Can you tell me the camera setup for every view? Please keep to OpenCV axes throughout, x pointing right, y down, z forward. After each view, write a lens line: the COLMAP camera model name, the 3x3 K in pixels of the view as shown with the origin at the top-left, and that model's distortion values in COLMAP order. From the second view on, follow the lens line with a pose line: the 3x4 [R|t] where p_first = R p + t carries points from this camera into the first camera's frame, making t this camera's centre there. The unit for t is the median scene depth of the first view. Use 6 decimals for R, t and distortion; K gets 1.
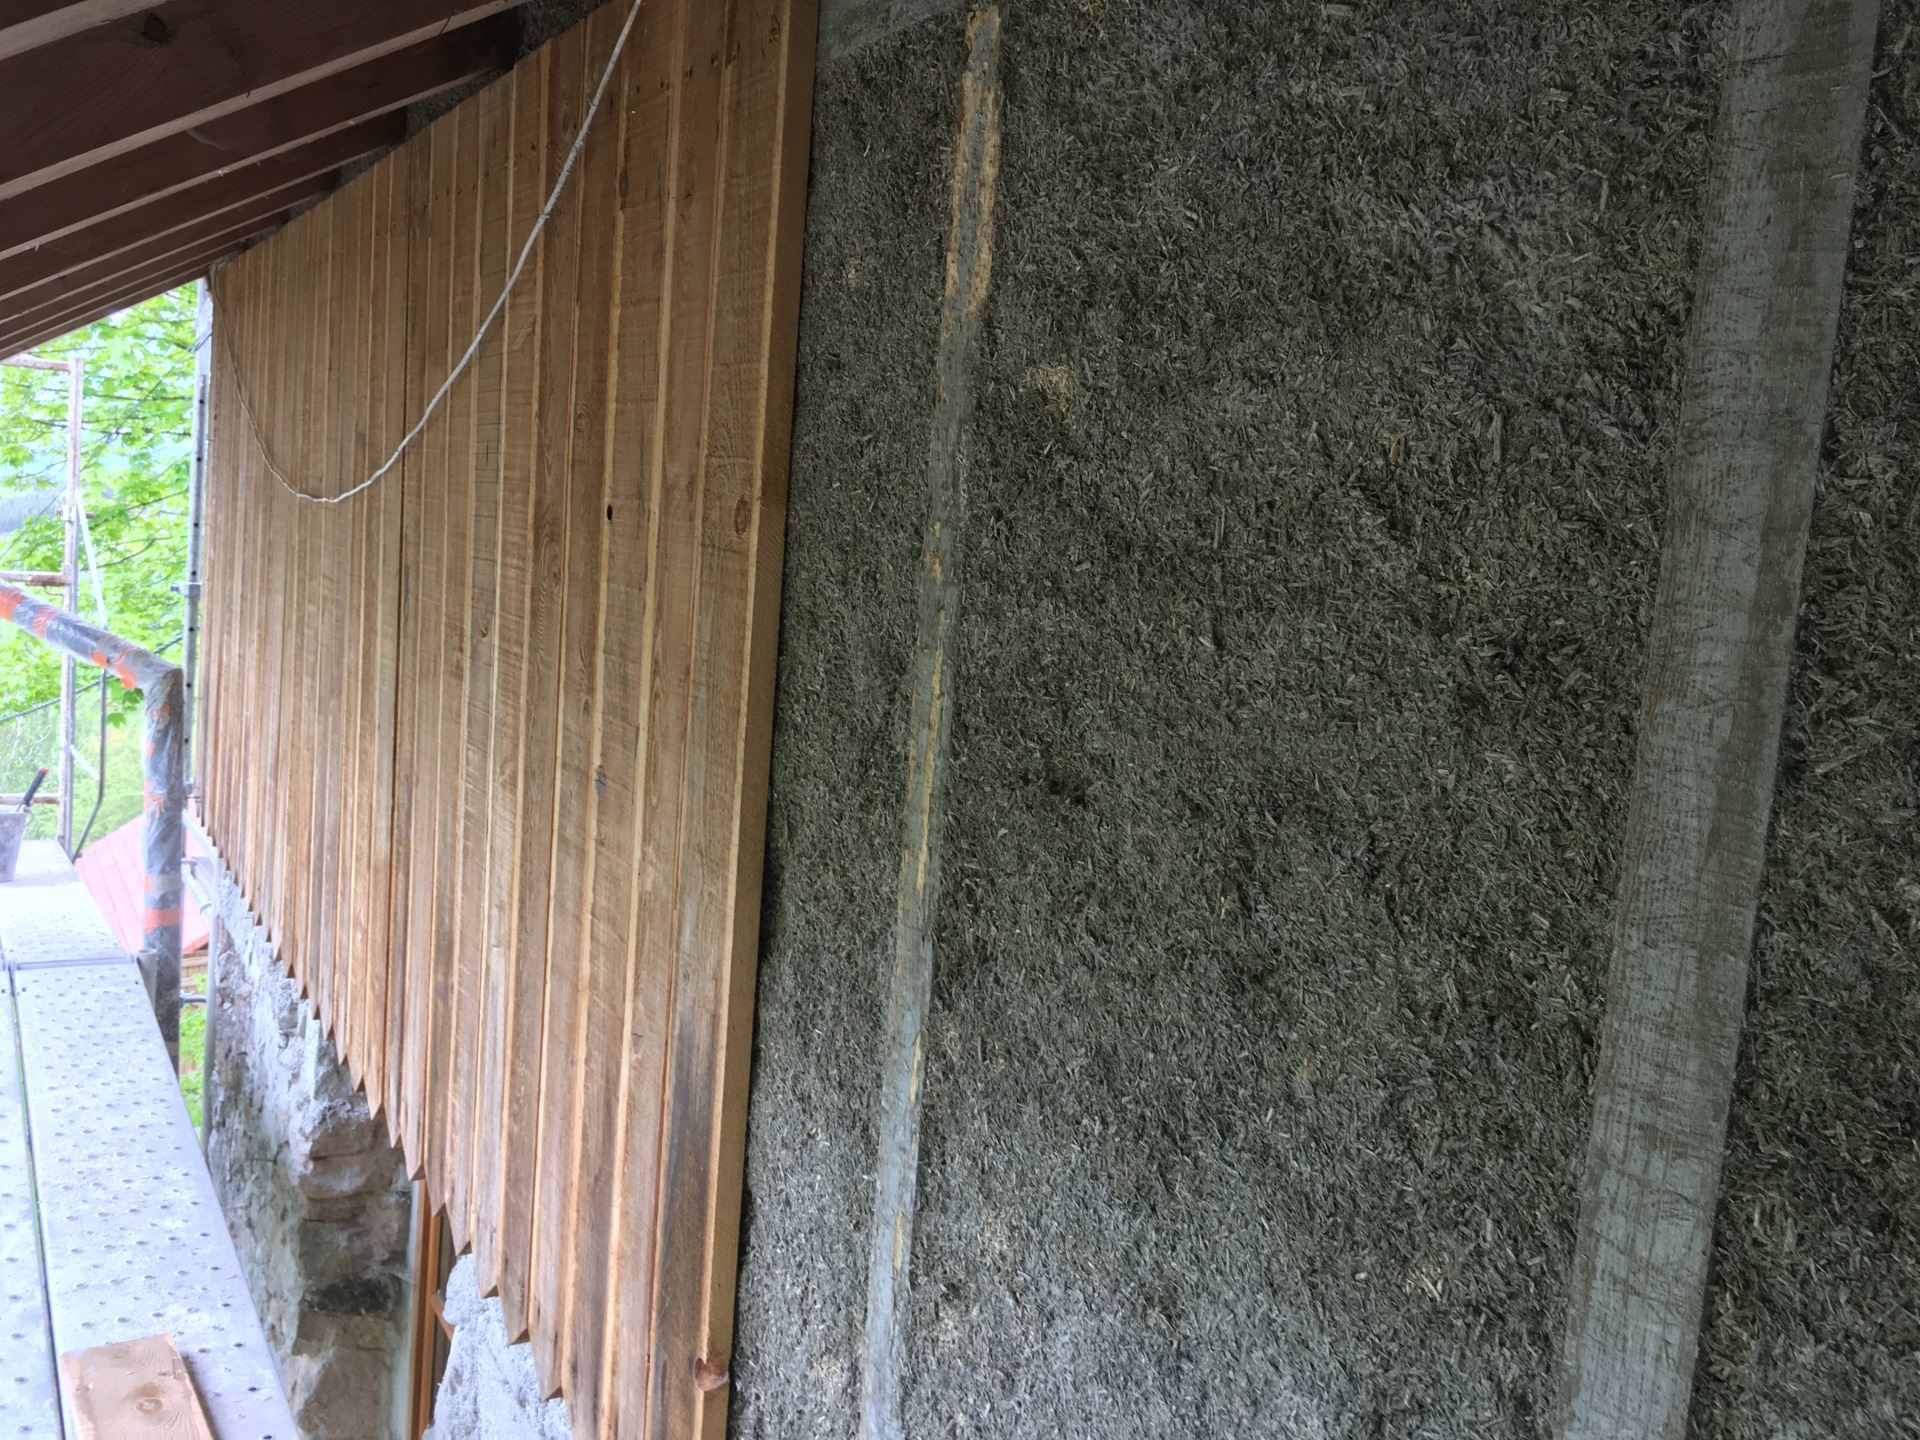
lens RADIAL K [[1637.3, 0, 960.0], [0, 1637.3, 720.0], [0, 0, 1]] dist [0.081667, -0.126700]
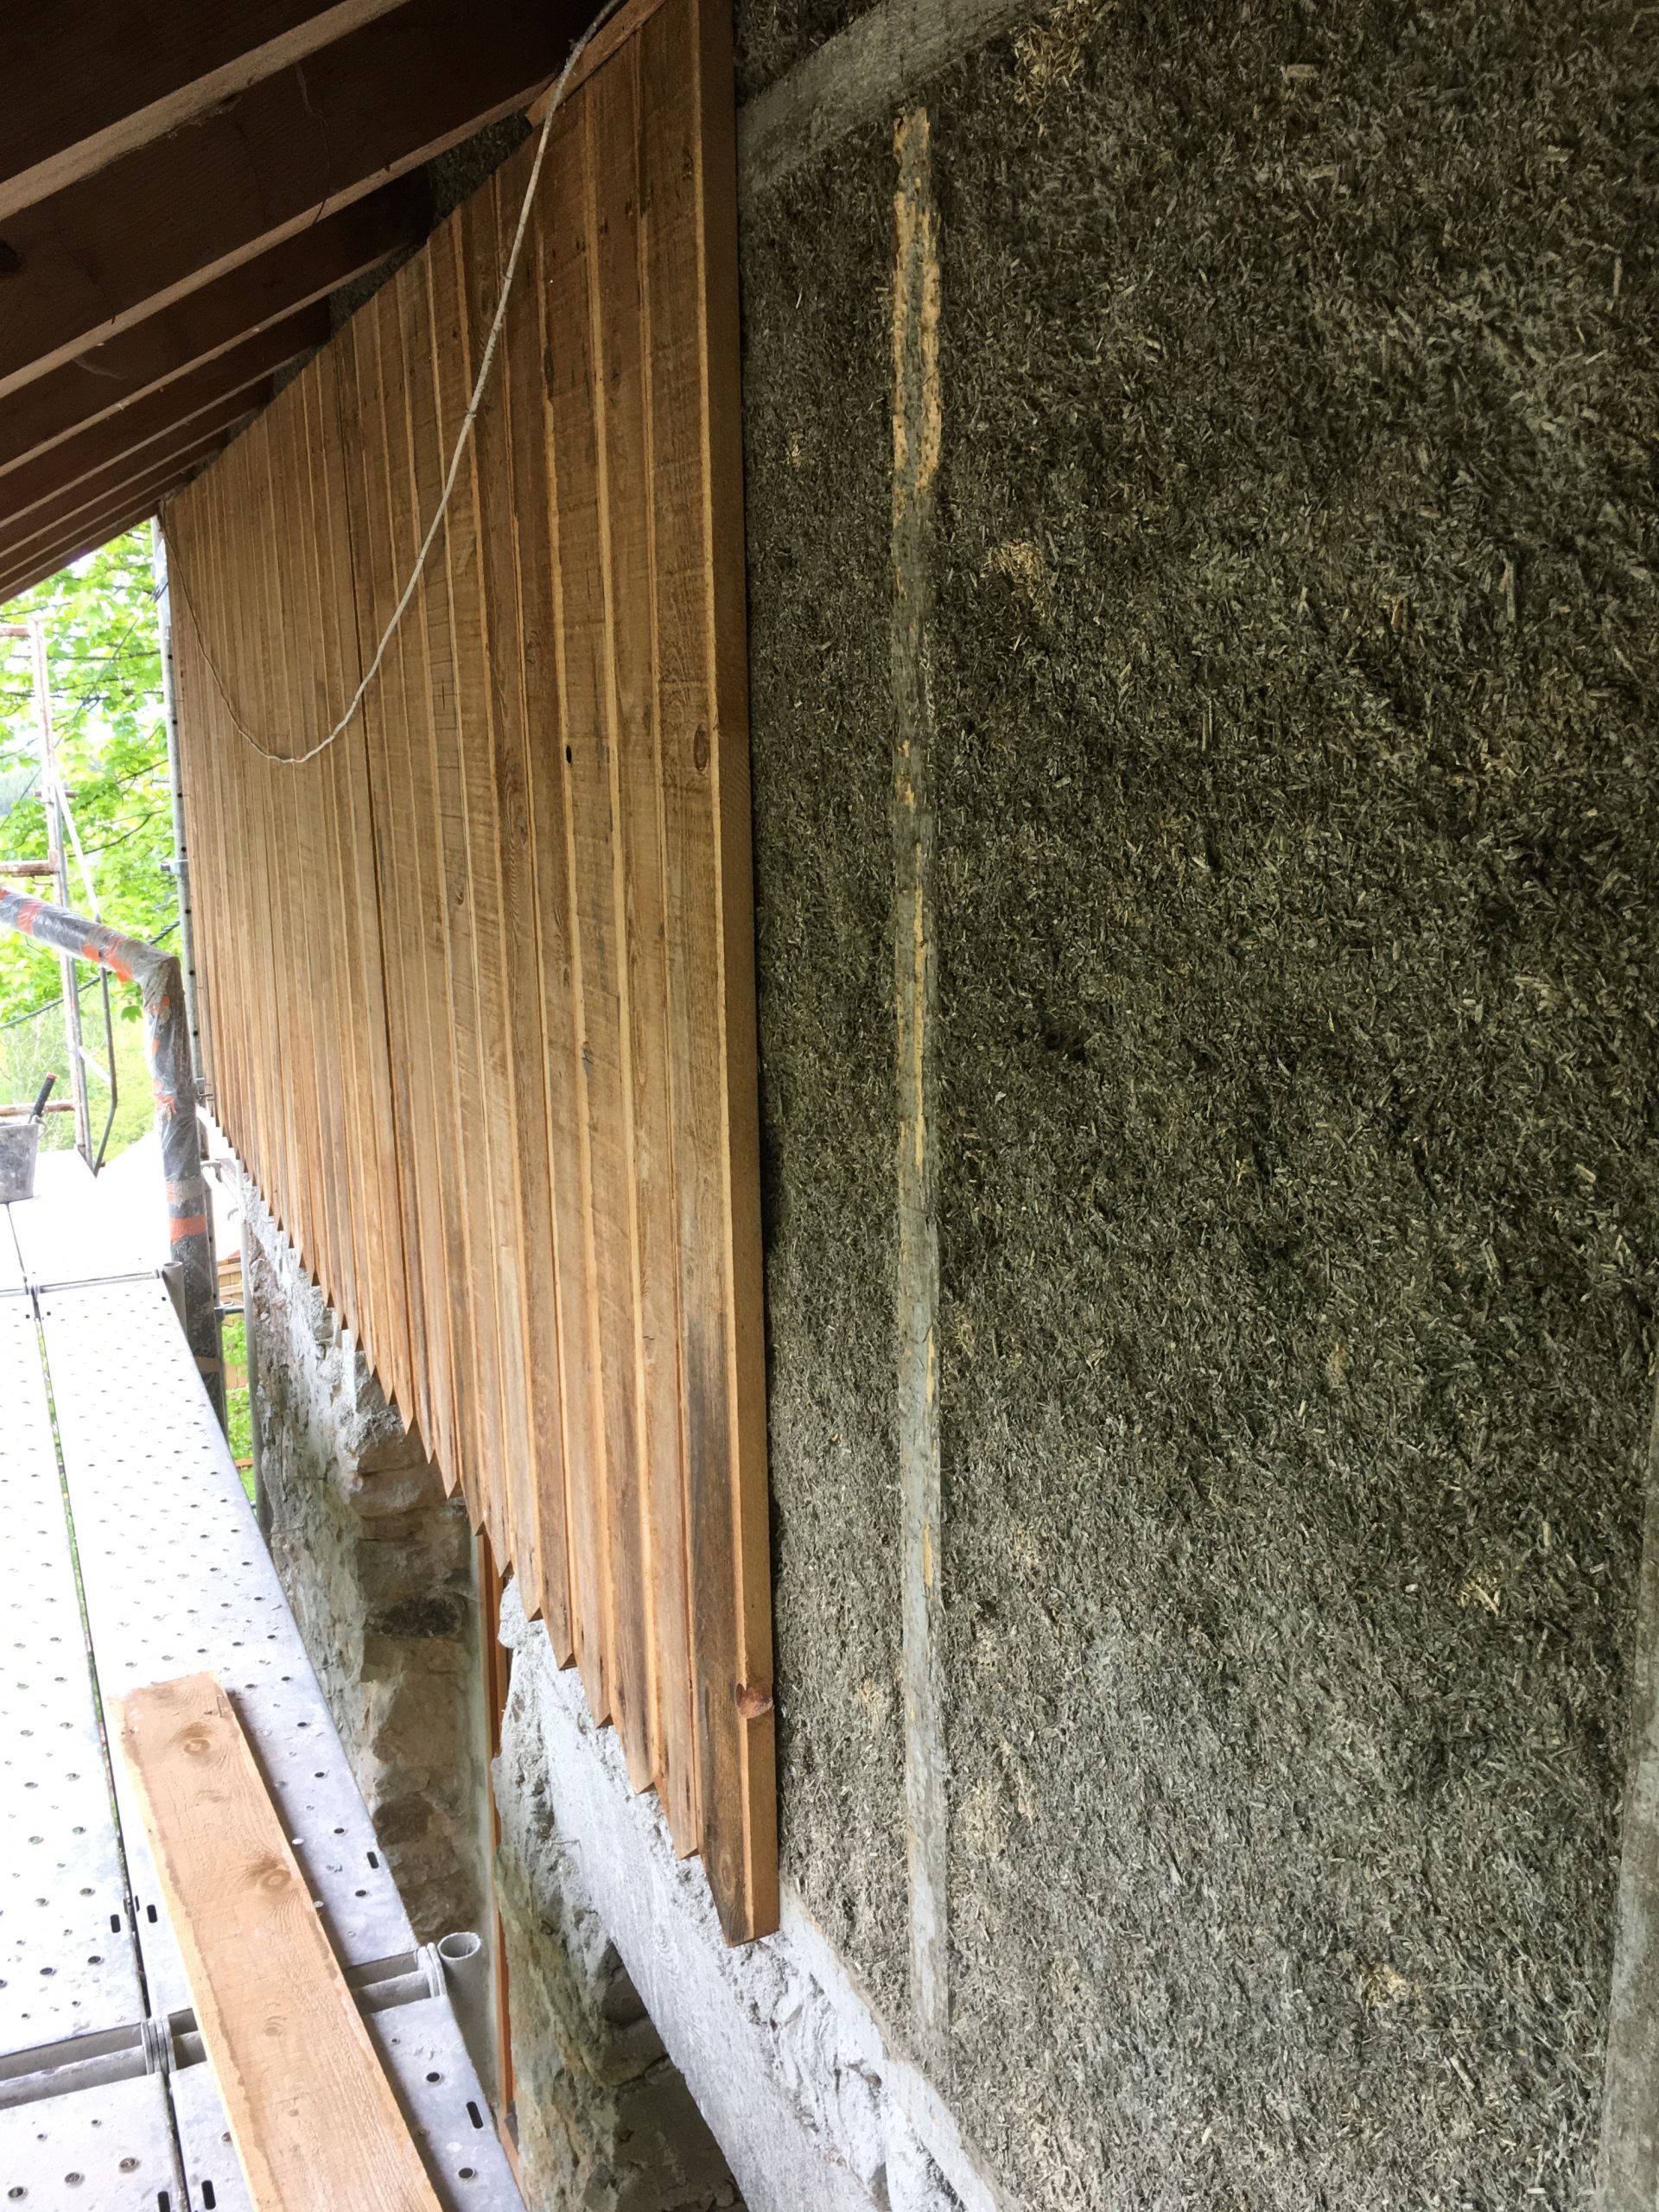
lens RADIAL K [[1886.3, 0, 829.5], [0, 1886.3, 1106.0], [0, 0, 1]] dist [0.081667, -0.126700]
pose [[0.989014, -0.069229, -0.130611, 0.063413], [0.080044, 0.993619, 0.079457, -0.012596], [0.124277, -0.089039, 0.988245, 0.000409]]
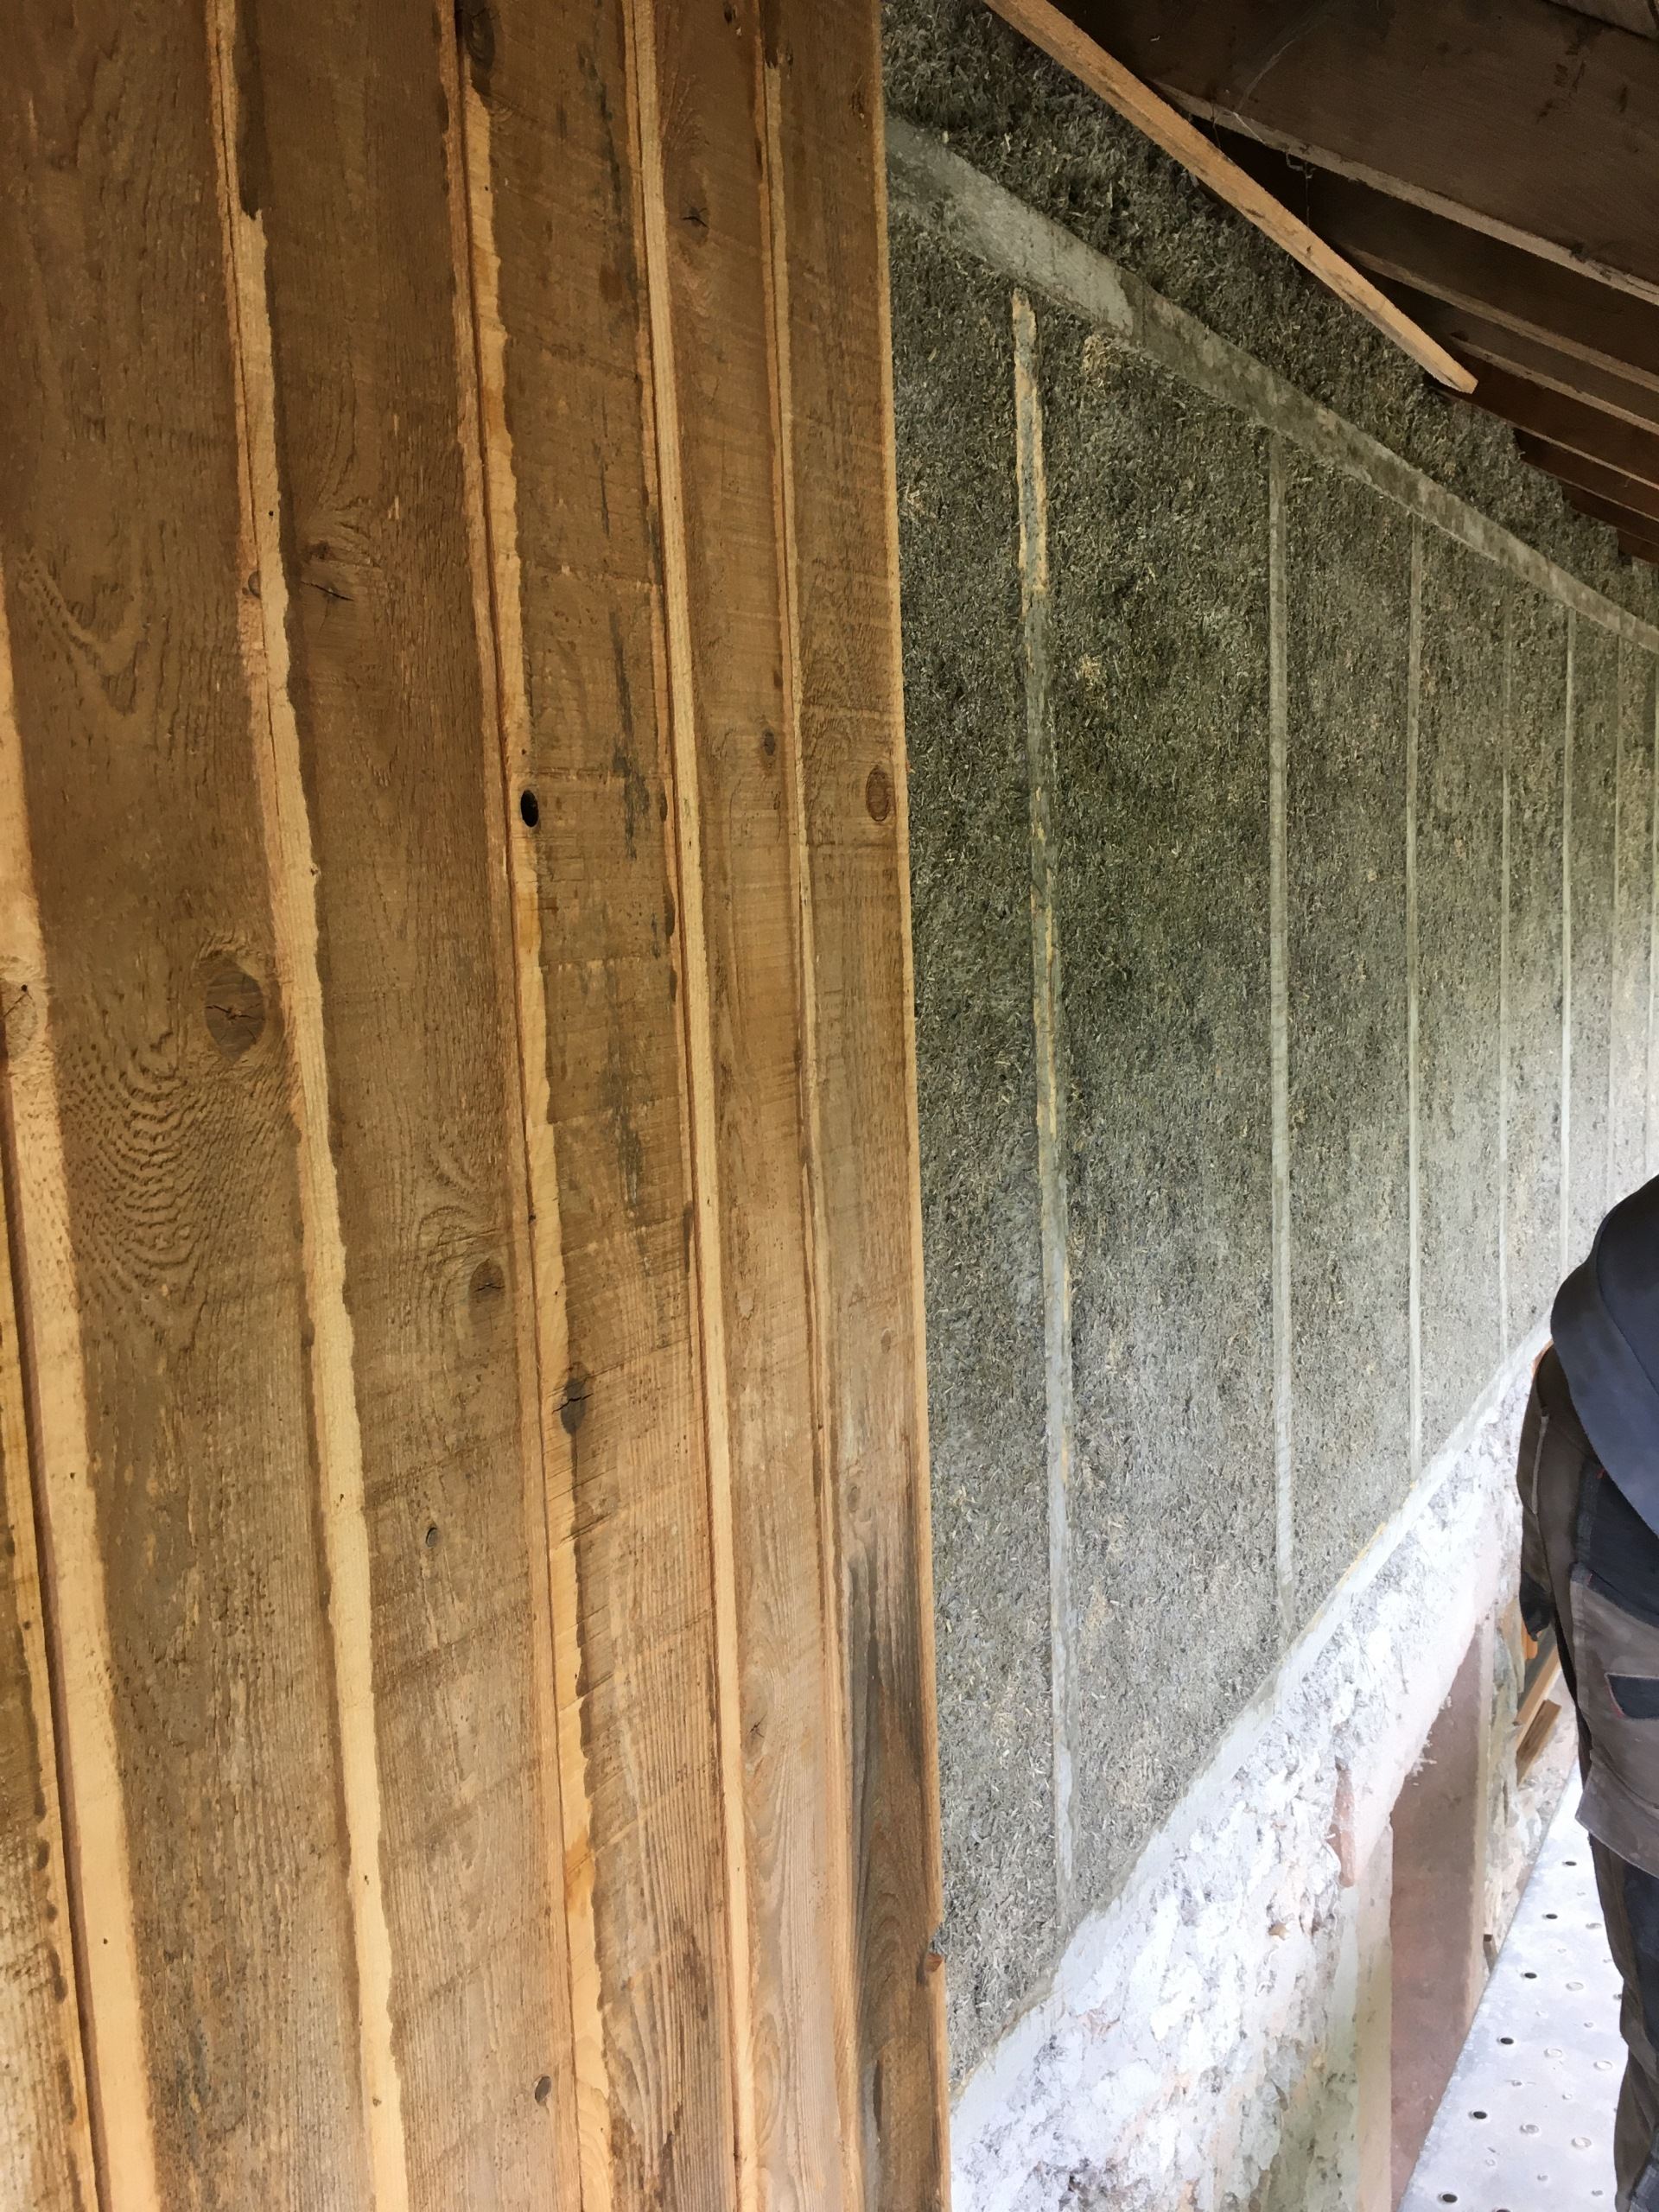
lens RADIAL K [[1887.4, 0, 829.5], [0, 1887.4, 1106.0], [0, 0, 1]] dist [0.059651, -0.057578]
pose [[-0.494486, -0.168336, 0.852729, -1.027206], [0.109615, 0.961156, 0.253304, -0.248285], [-0.862246, 0.218727, -0.456826, 1.729951]]
